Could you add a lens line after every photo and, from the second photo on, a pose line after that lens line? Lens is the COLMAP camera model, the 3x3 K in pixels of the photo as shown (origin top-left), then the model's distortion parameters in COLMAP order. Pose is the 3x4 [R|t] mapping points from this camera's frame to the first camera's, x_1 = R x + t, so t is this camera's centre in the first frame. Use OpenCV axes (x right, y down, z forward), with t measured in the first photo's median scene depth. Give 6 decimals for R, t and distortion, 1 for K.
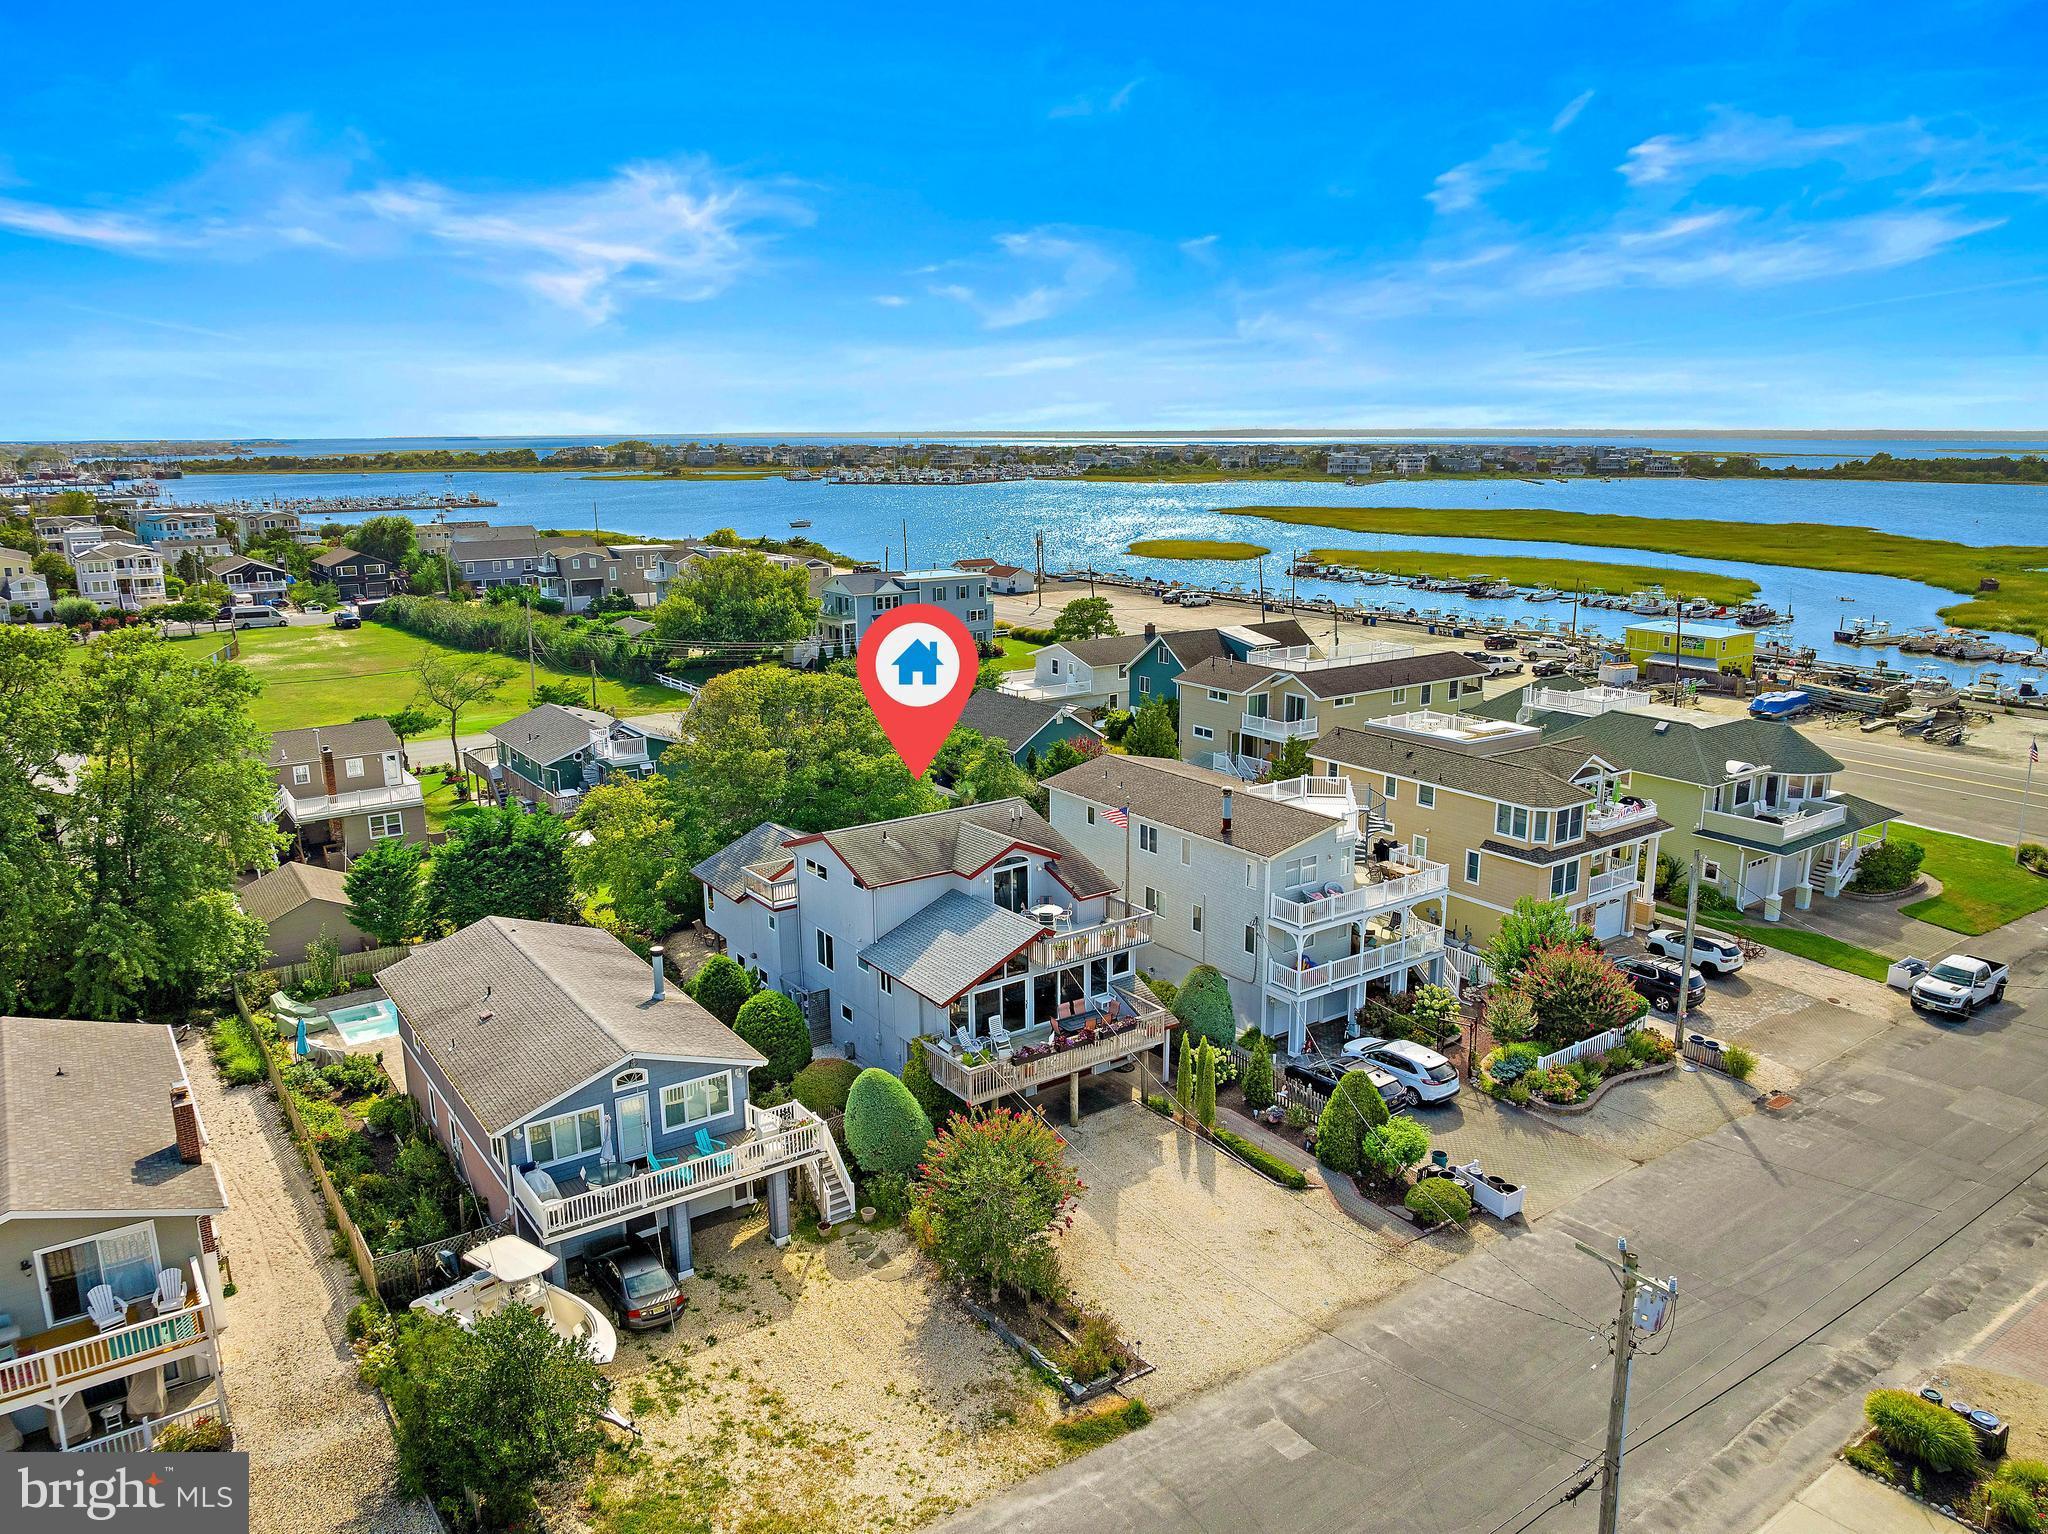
lens RADIAL K [[1444.2, 0, 1024.4], [0, 1444.2, 758.7], [0, 0, 1]] dist [-0.035088, -0.000881]
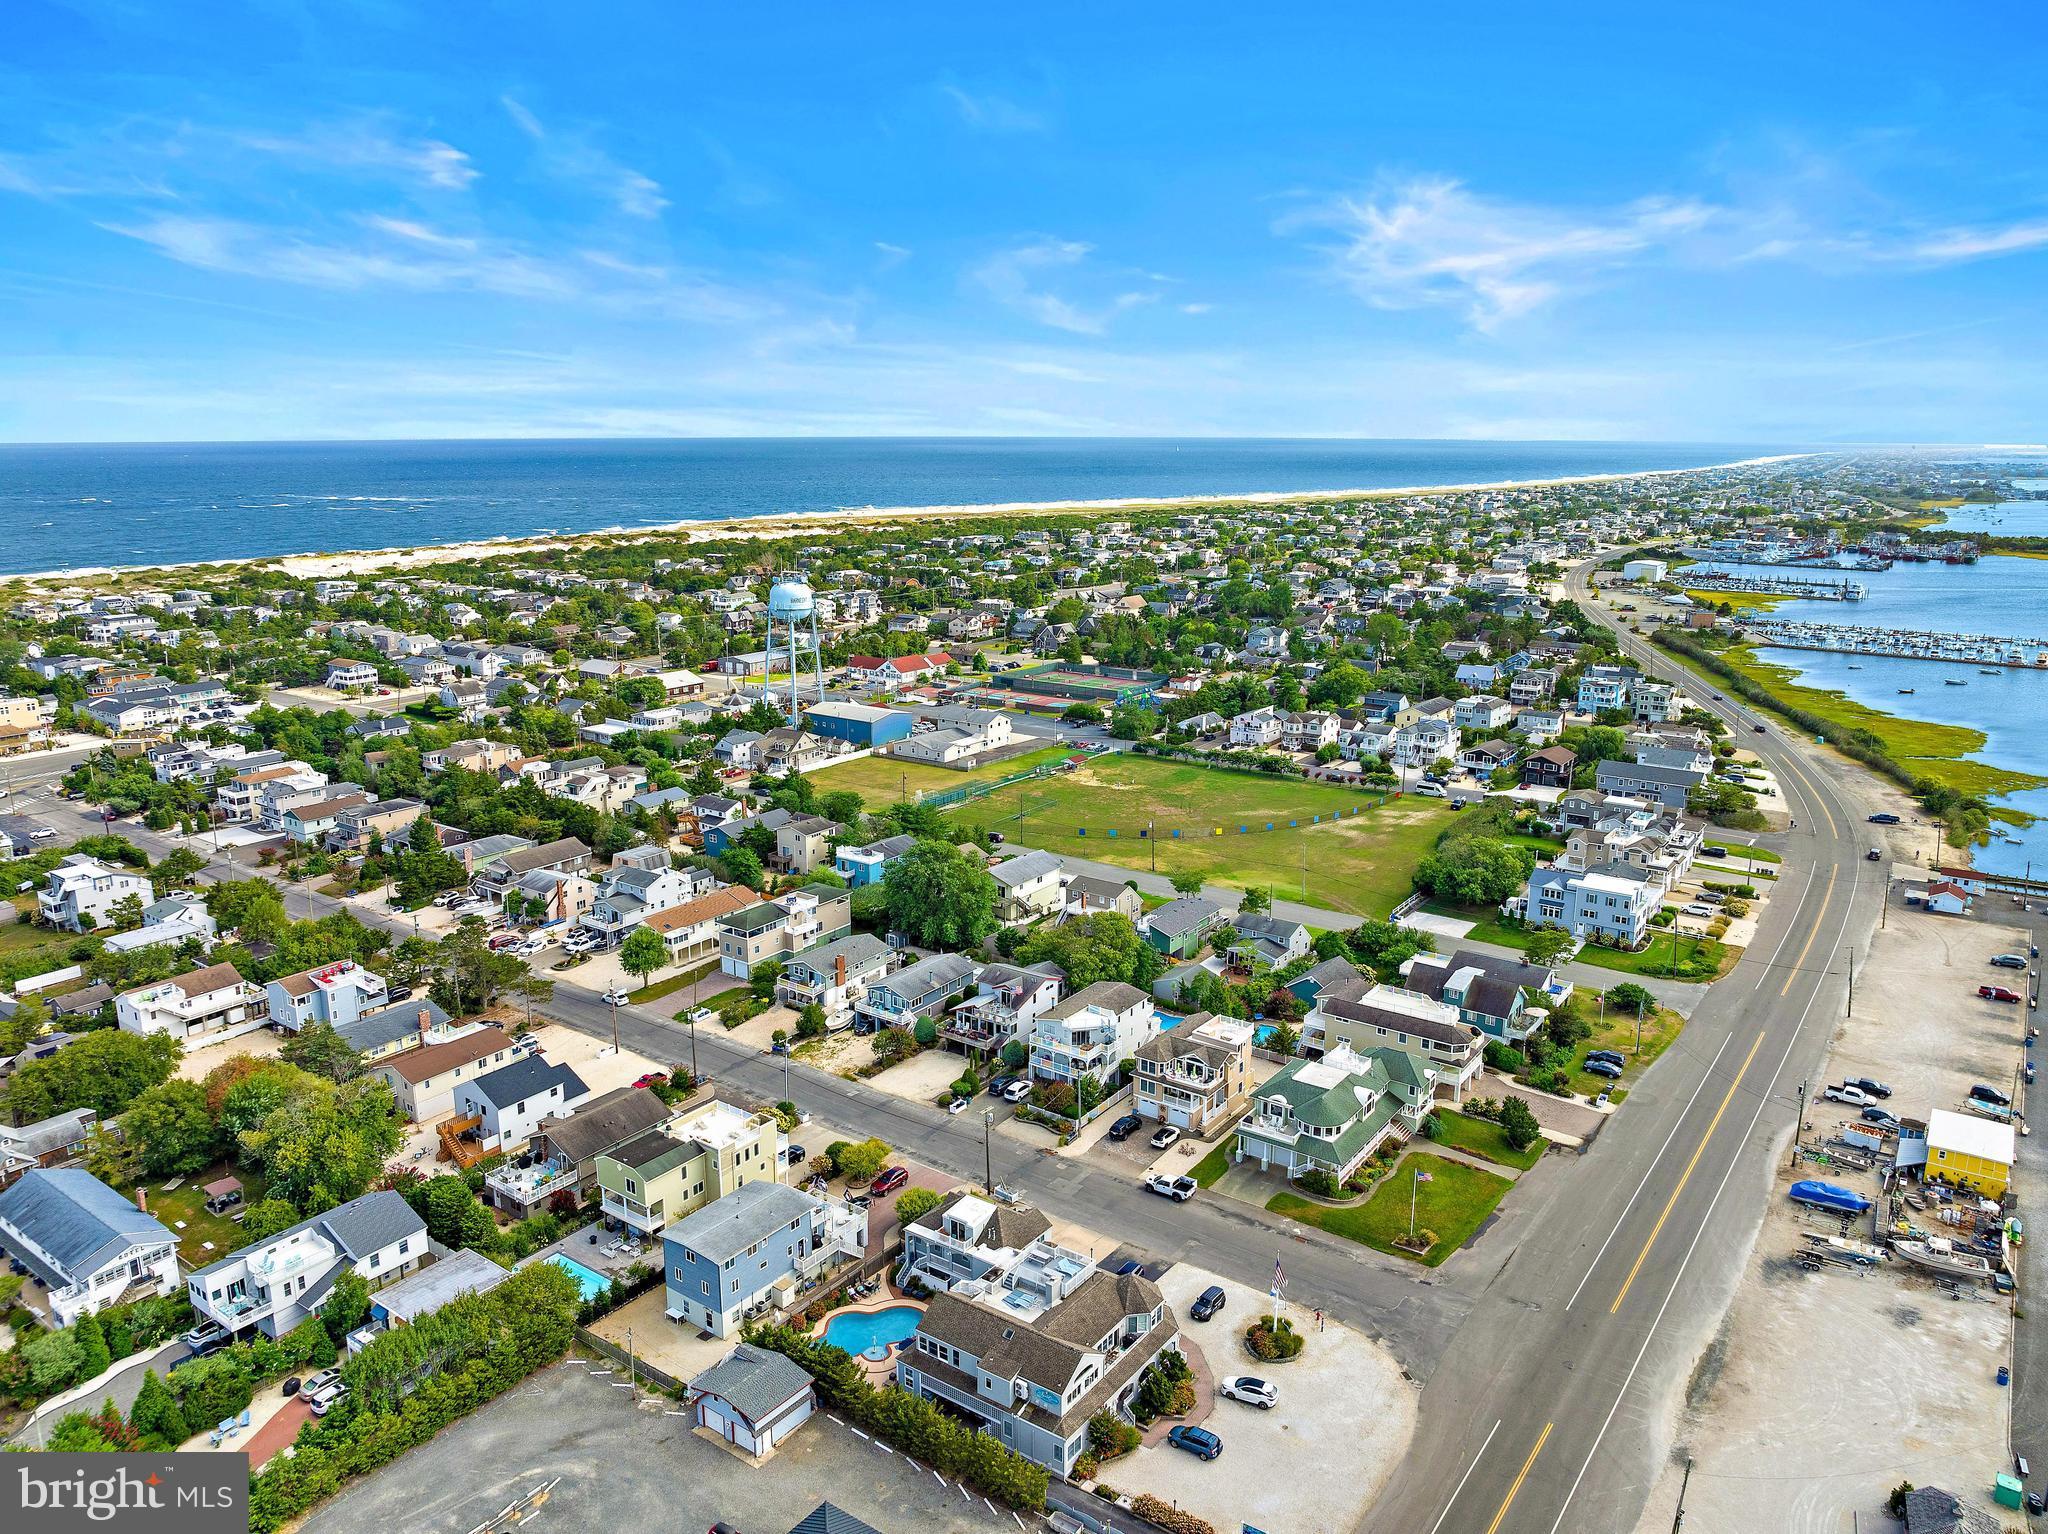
lens RADIAL K [[1433.9, 0, 1039.1], [0, 1433.9, 744.8], [0, 0, 1]] dist [-0.029258, -0.000562]
pose [[0.325073, 0.205619, -0.923065, 2.662062], [-0.213324, 0.966862, 0.140250, -0.863835], [0.921314, 0.151321, 0.358164, -0.211428]]
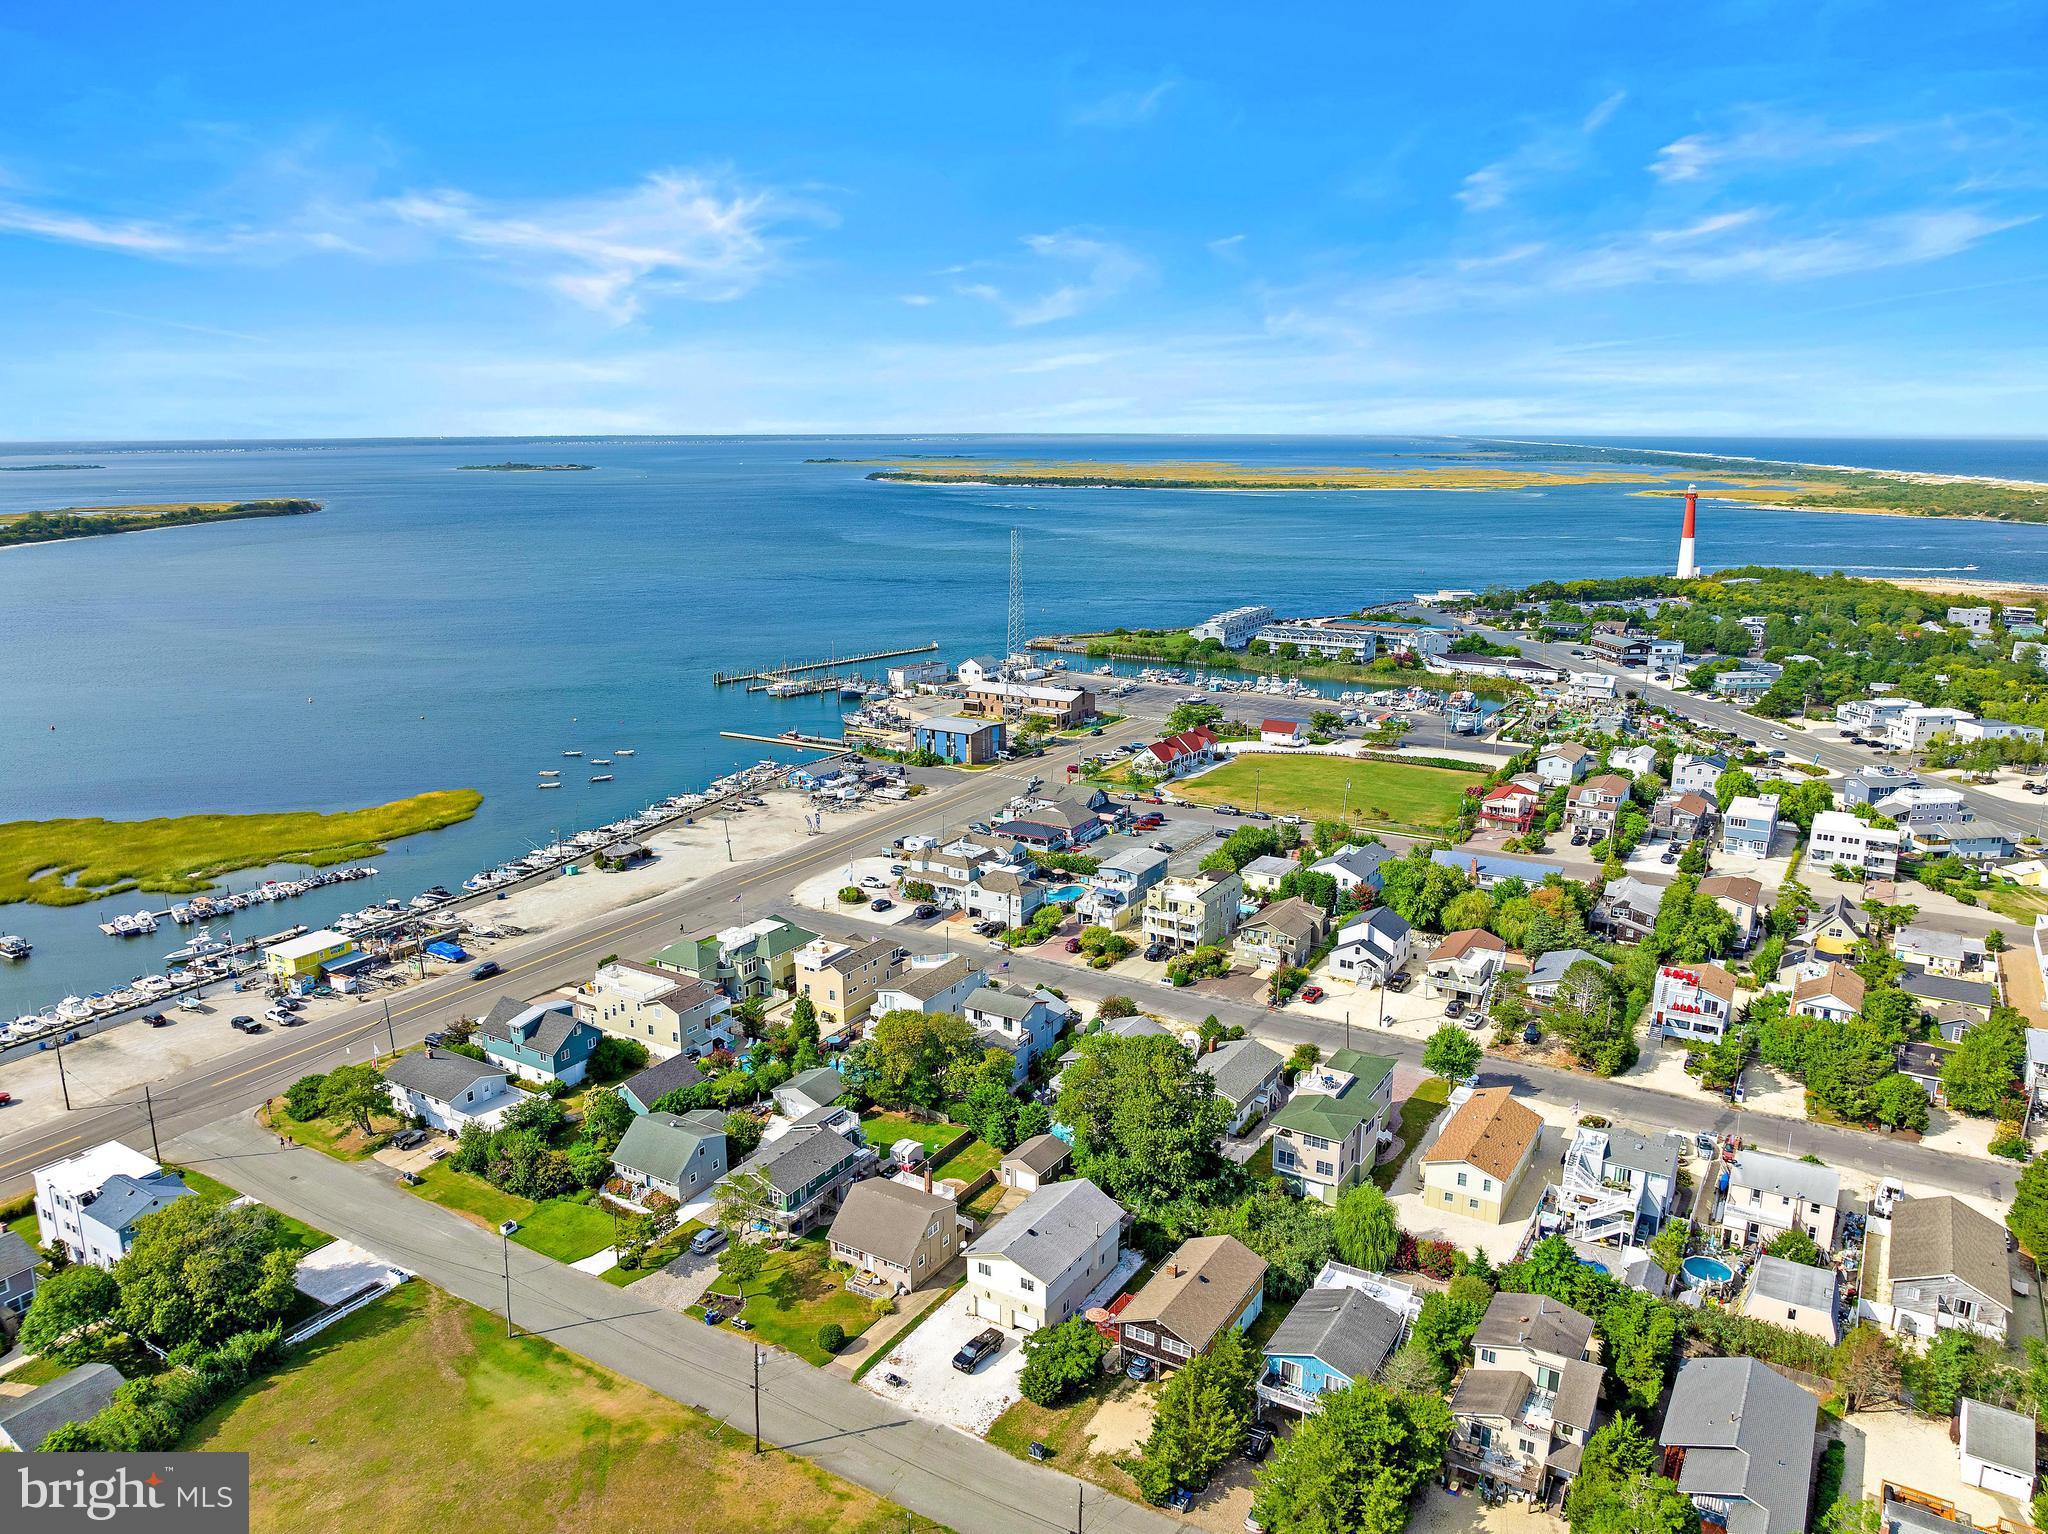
lens RADIAL K [[1436.1, 0, 1033.3], [0, 1436.1, 799.8], [0, 0, 1]] dist [-0.038284, -0.000295]
pose [[-0.392040, -0.227892, 0.891274, -2.640290], [0.206635, 0.922261, 0.326707, -1.298070], [-0.896441, 0.312251, -0.314473, 1.664959]]
